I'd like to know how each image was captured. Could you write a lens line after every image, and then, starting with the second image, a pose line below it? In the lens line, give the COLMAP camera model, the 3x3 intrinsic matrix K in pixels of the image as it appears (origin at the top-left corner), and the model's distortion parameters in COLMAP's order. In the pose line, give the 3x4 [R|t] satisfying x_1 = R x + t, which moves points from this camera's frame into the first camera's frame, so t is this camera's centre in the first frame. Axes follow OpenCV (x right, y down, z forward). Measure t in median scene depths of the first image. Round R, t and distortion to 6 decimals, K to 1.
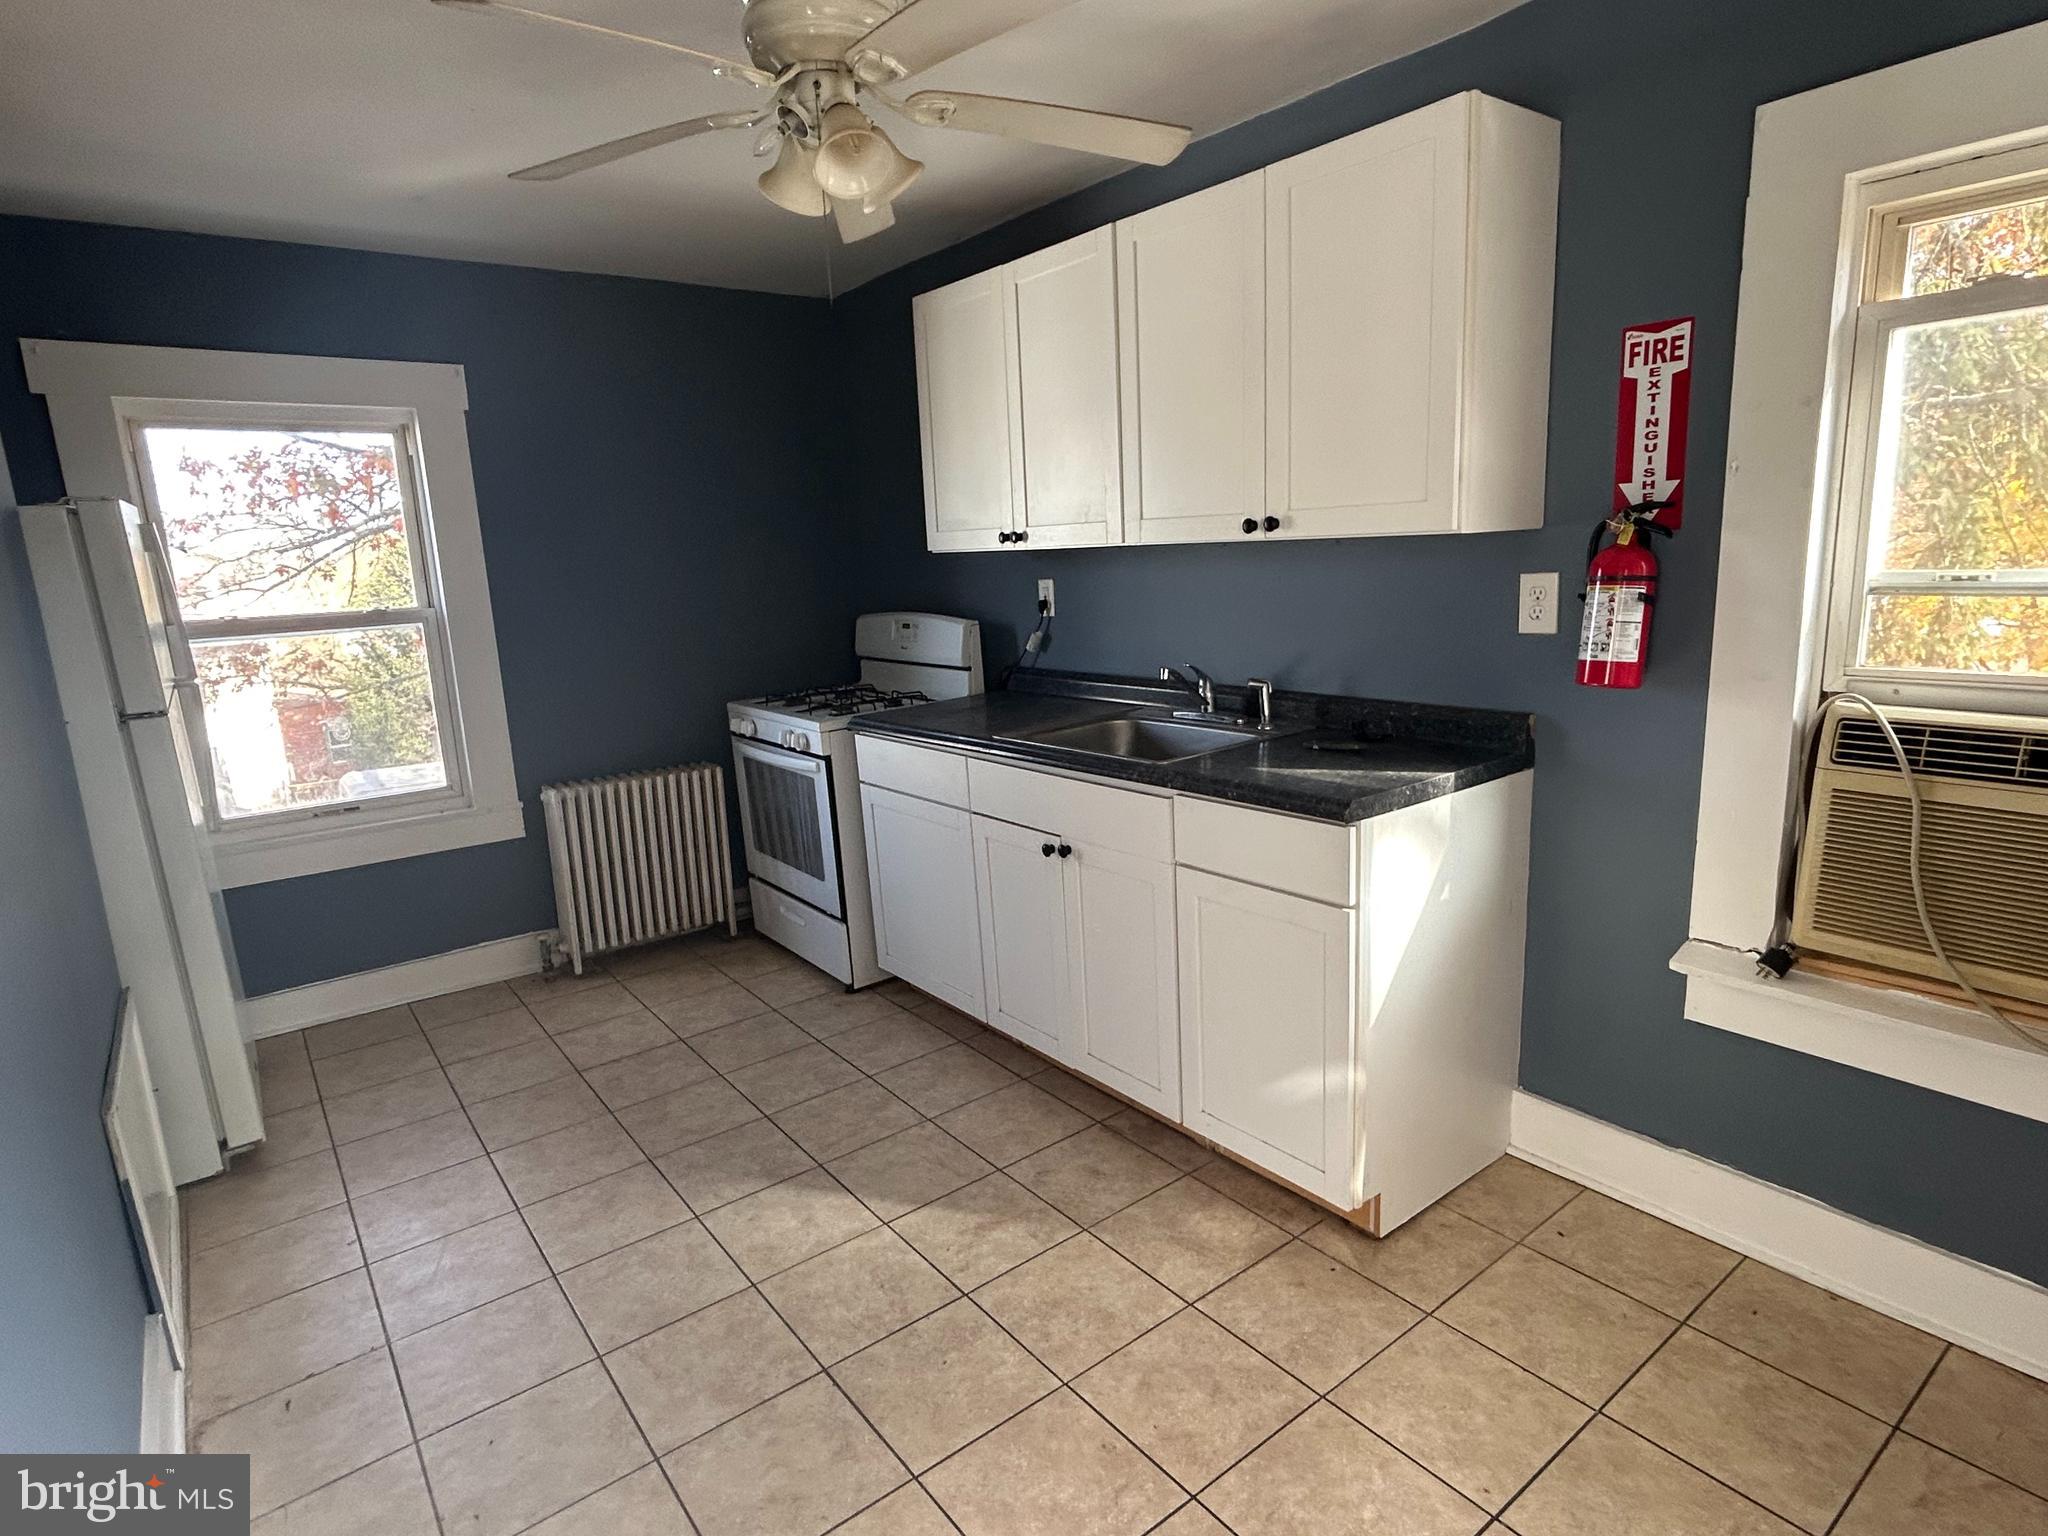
lens RADIAL K [[1103.2, 0, 1010.6], [0, 1103.2, 770.4], [0, 0, 1]] dist [0.000758, 0.000300]
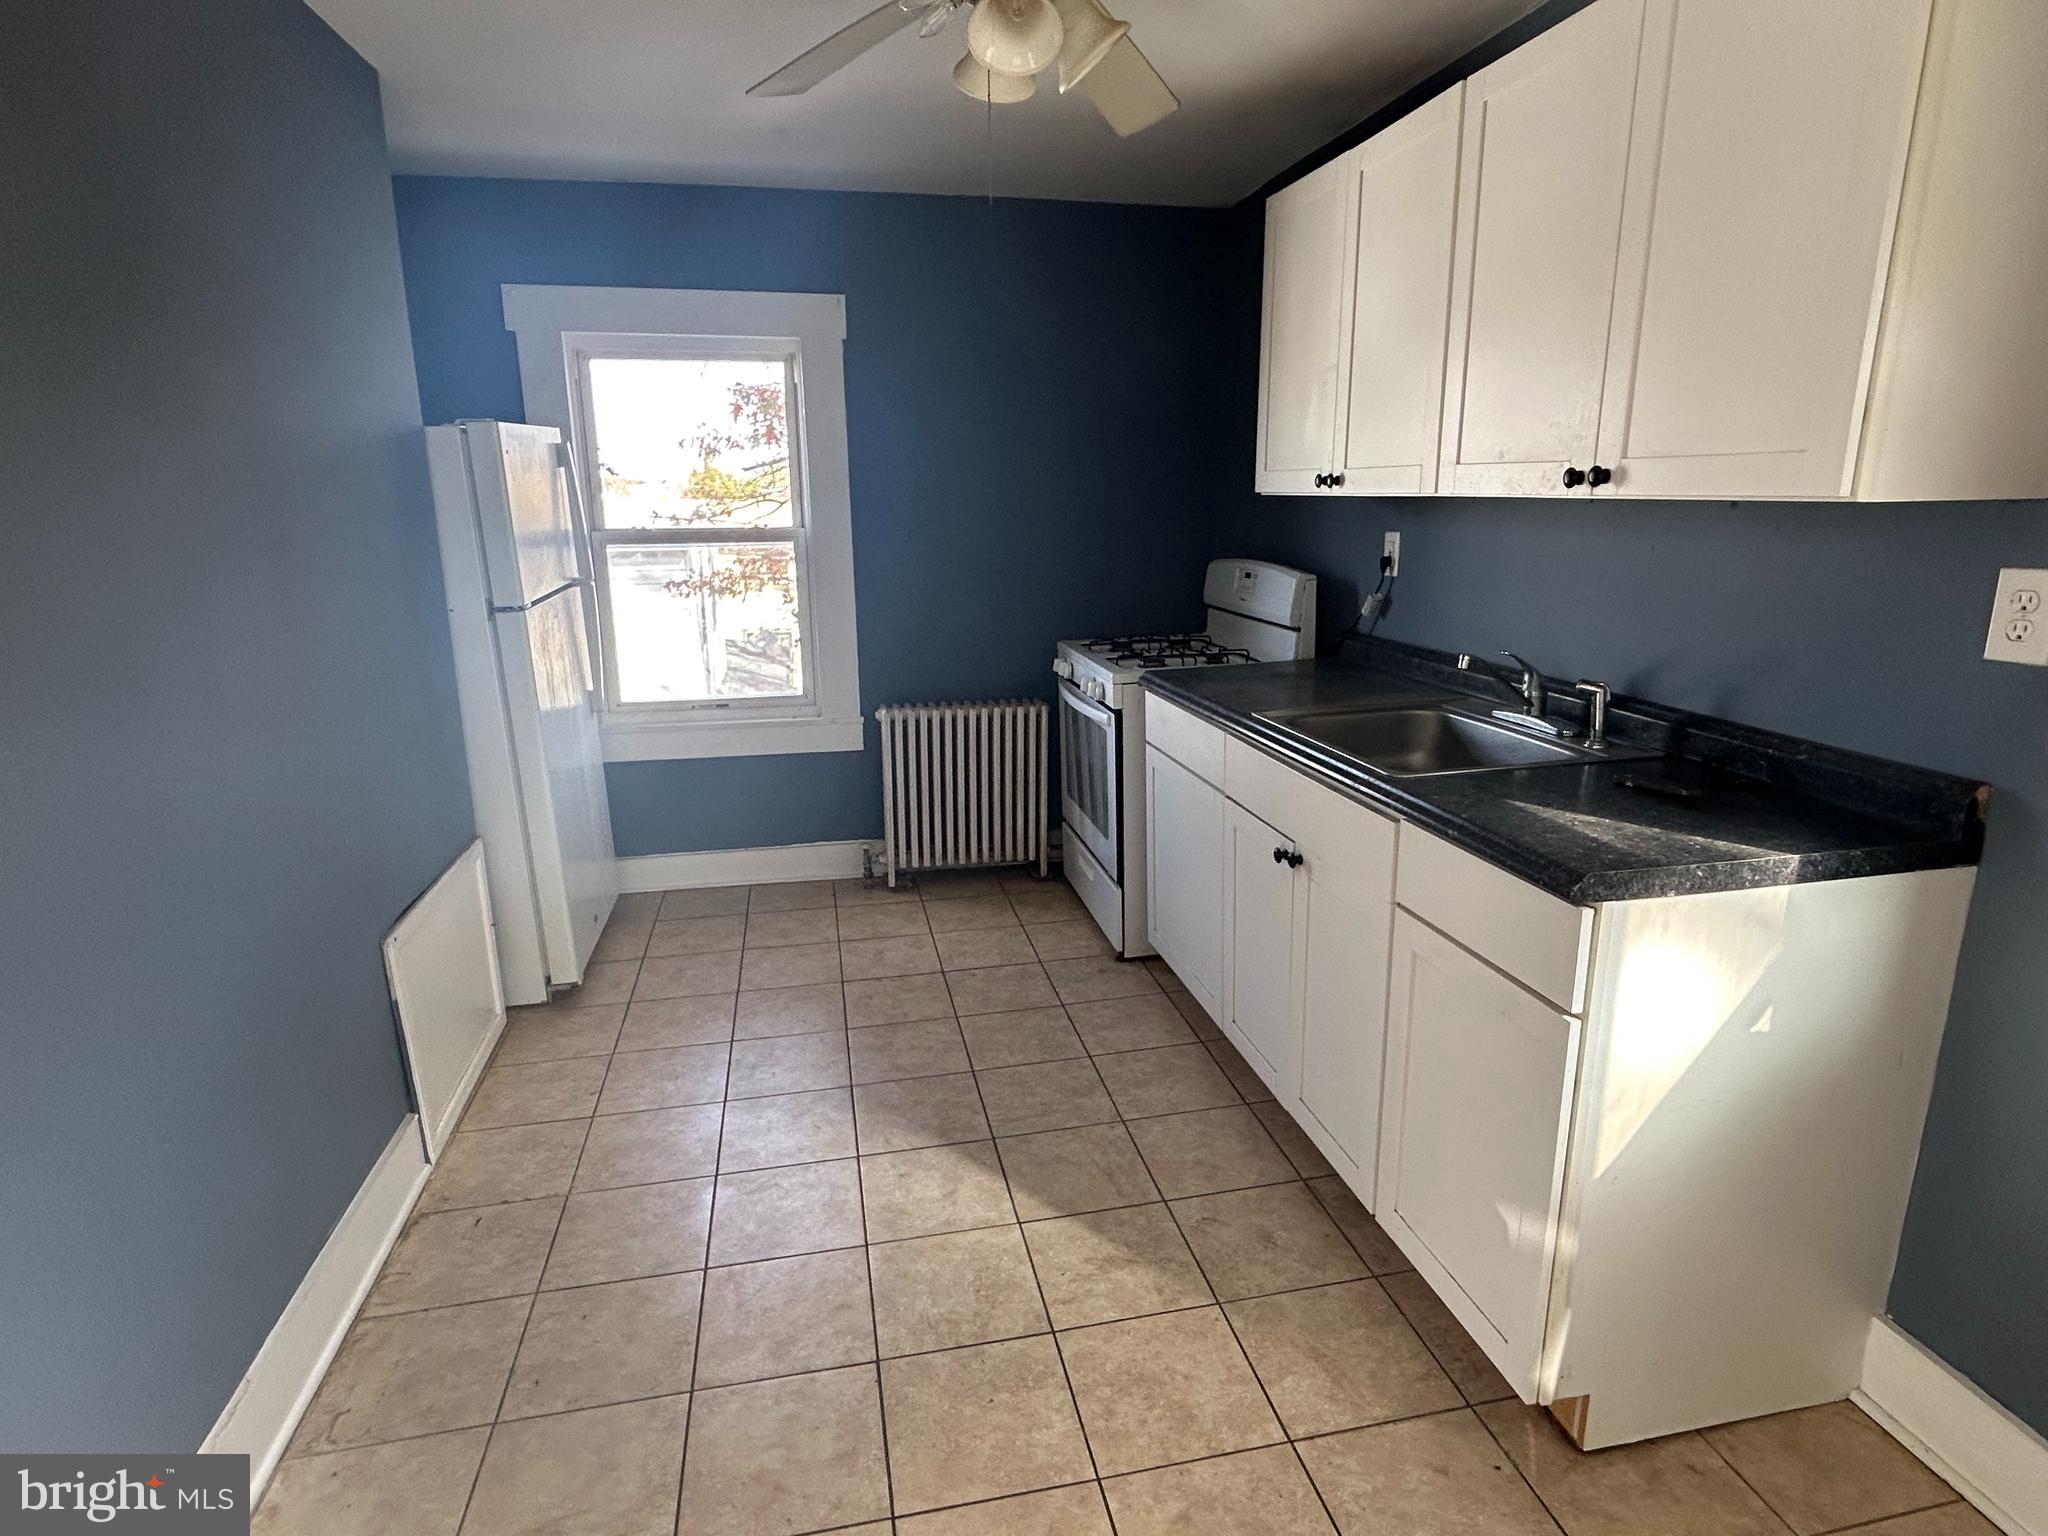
lens RADIAL K [[1103.2, 0, 1029.4], [0, 1103.2, 765.2], [0, 0, 1]] dist [0.000758, 0.000300]
pose [[0.902888, 0.140375, -0.406310, 0.192921], [-0.117875, 0.989799, 0.080025, -0.041105], [0.413398, -0.024360, 0.910224, 0.147085]]
